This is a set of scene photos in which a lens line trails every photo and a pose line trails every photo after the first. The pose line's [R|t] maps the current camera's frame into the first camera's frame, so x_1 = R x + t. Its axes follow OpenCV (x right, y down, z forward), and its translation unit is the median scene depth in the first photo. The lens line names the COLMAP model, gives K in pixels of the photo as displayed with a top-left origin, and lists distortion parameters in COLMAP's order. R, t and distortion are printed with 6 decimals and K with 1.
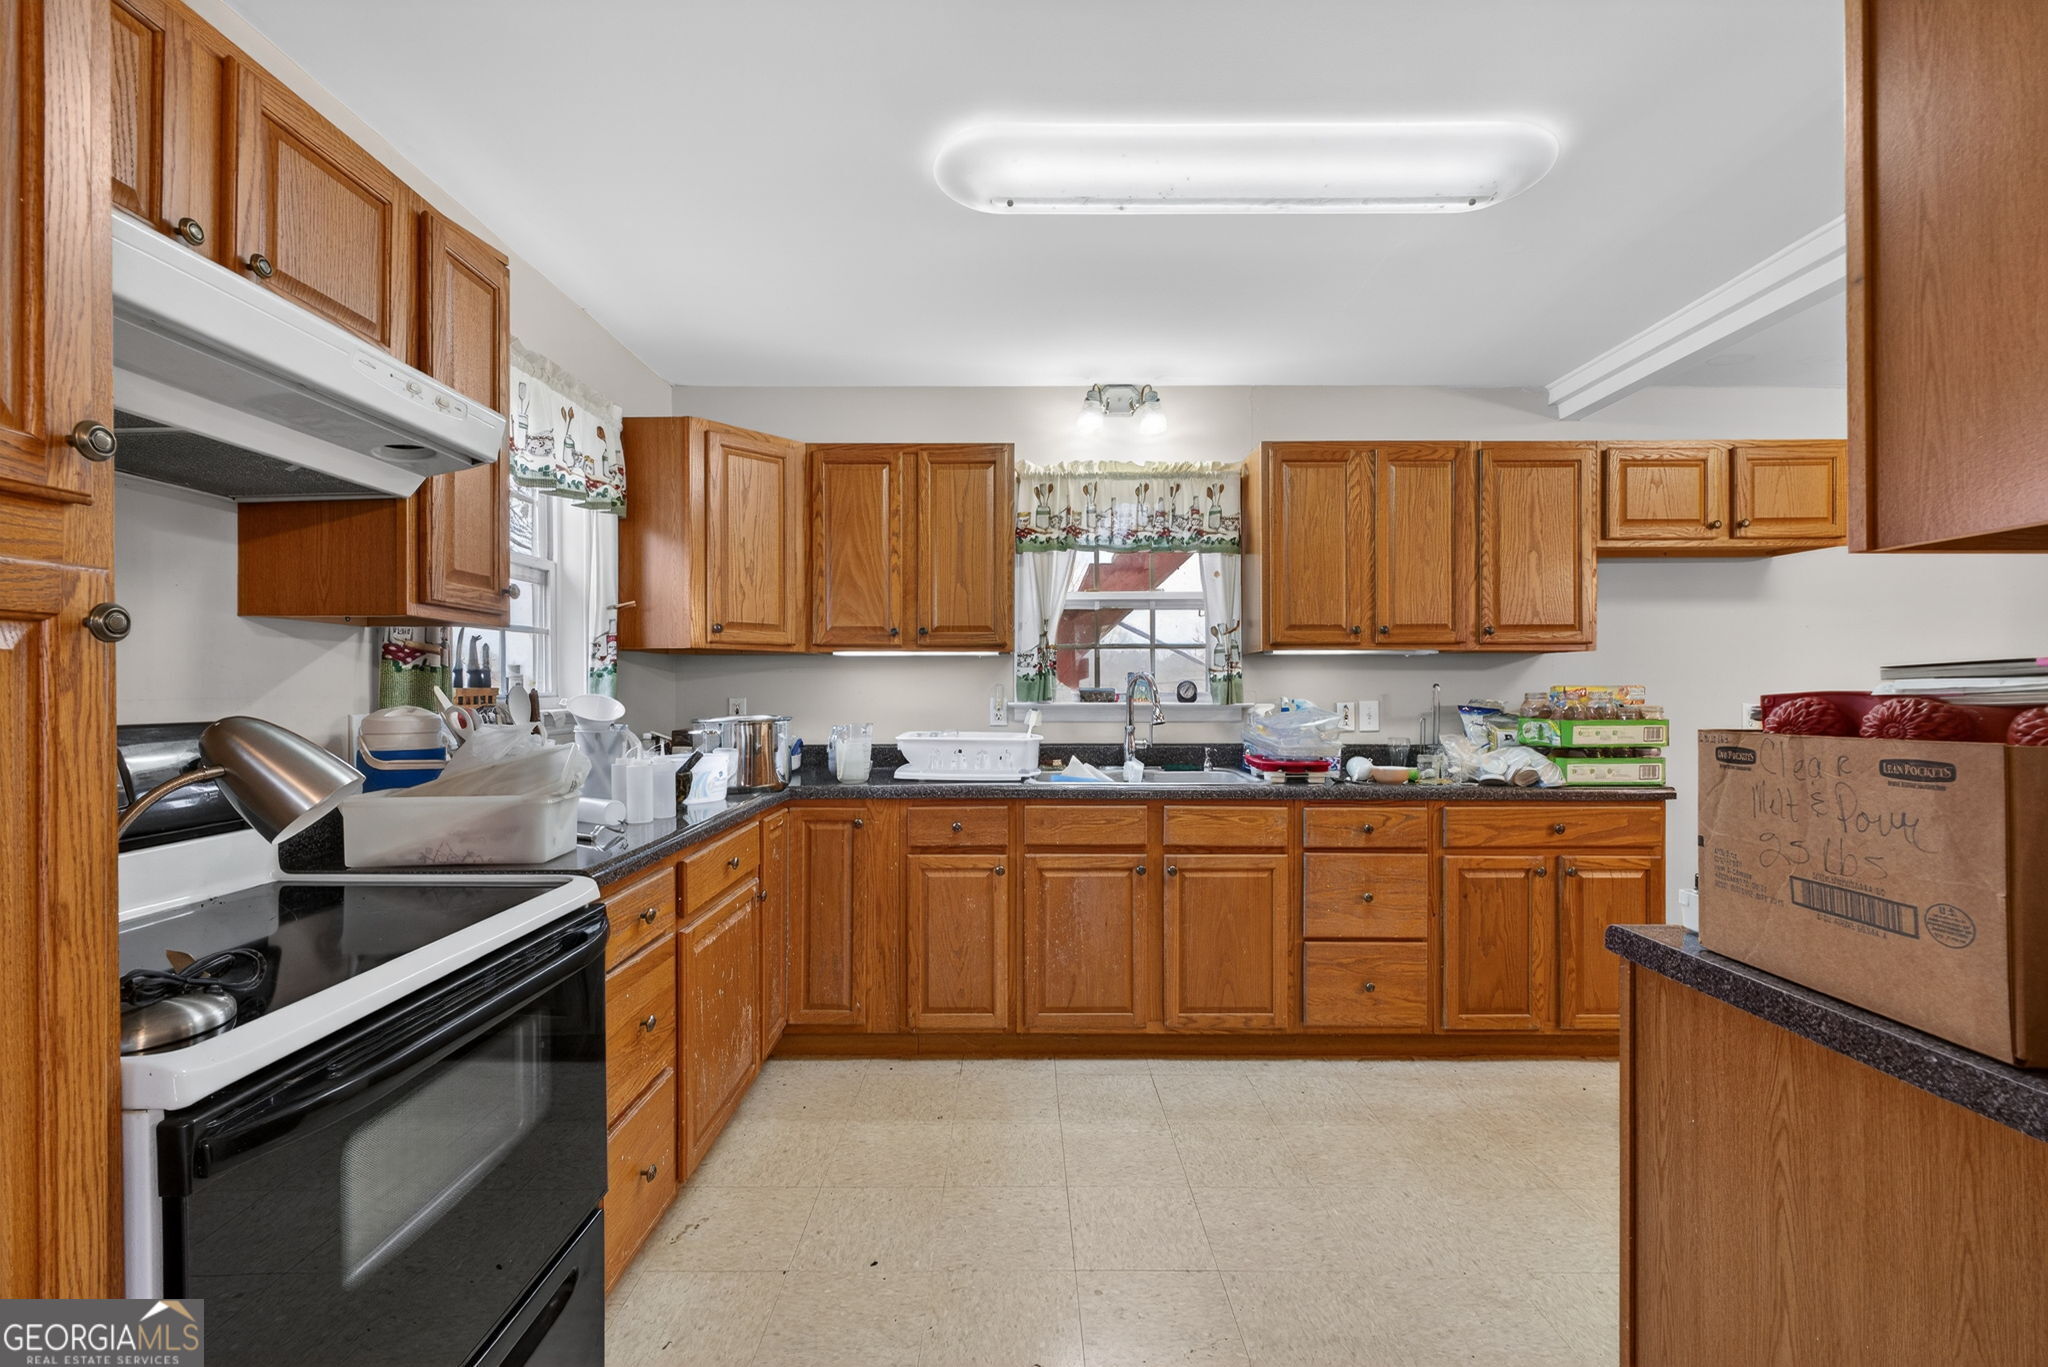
lens RADIAL K [[886.3, 0, 1023.6], [0, 886.3, 683.8], [0, 0, 1]] dist [0.000934, -0.000969]
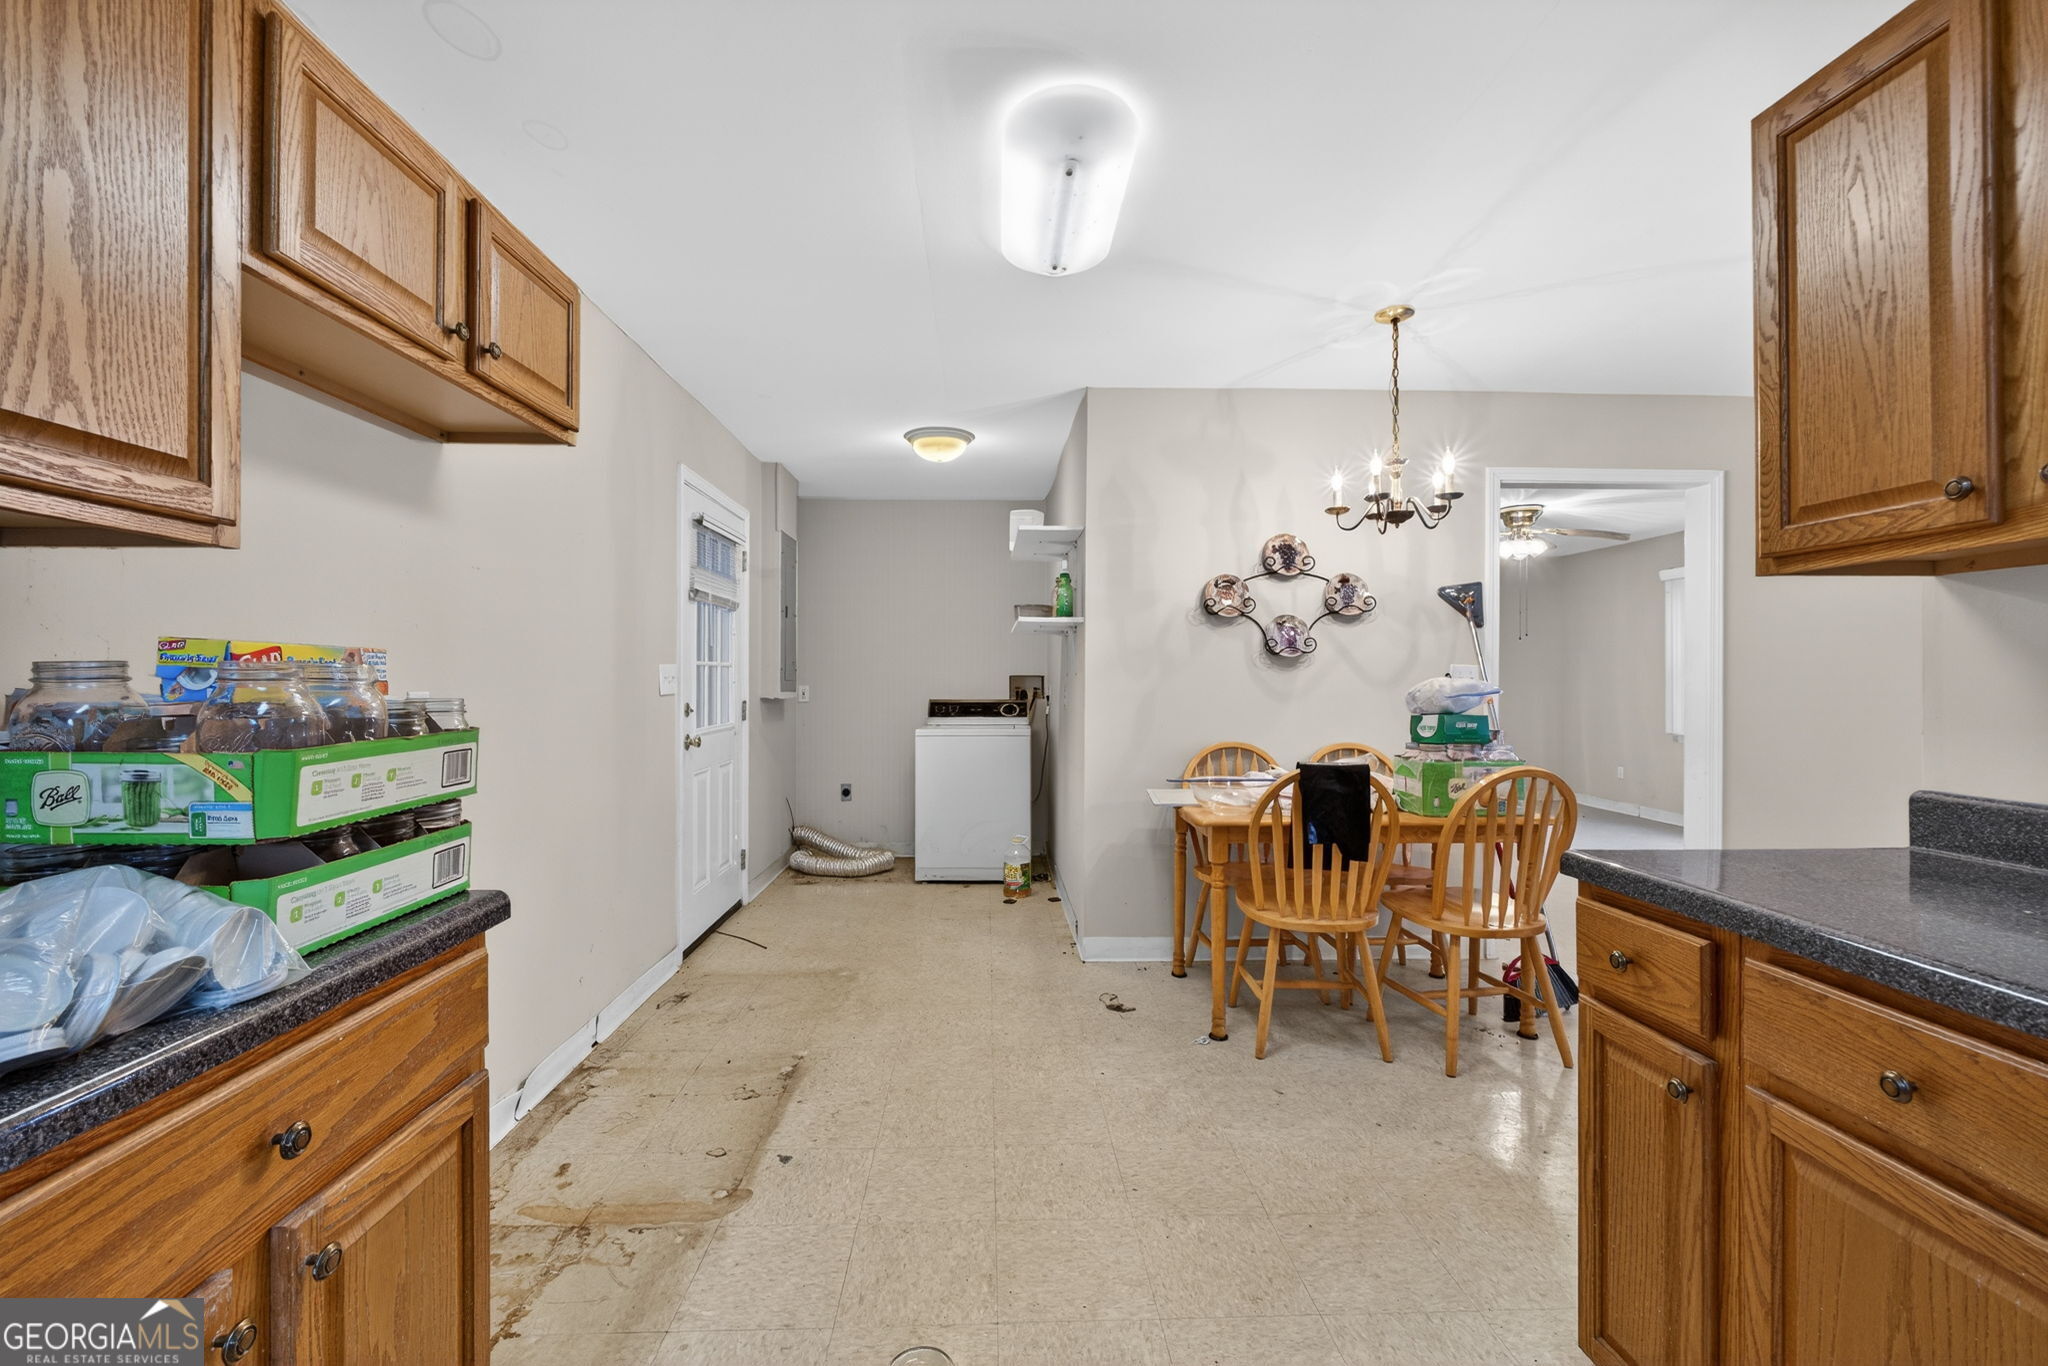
lens RADIAL K [[886.3, 0, 1032.3], [0, 886.3, 678.6], [0, 0, 1]] dist [0.000934, -0.000969]
pose [[-0.009504, 0.006275, 0.999935, 0.309893], [-0.002913, 0.999976, -0.006303, 0.018112], [-0.999951, -0.002973, -0.009486, 0.743804]]
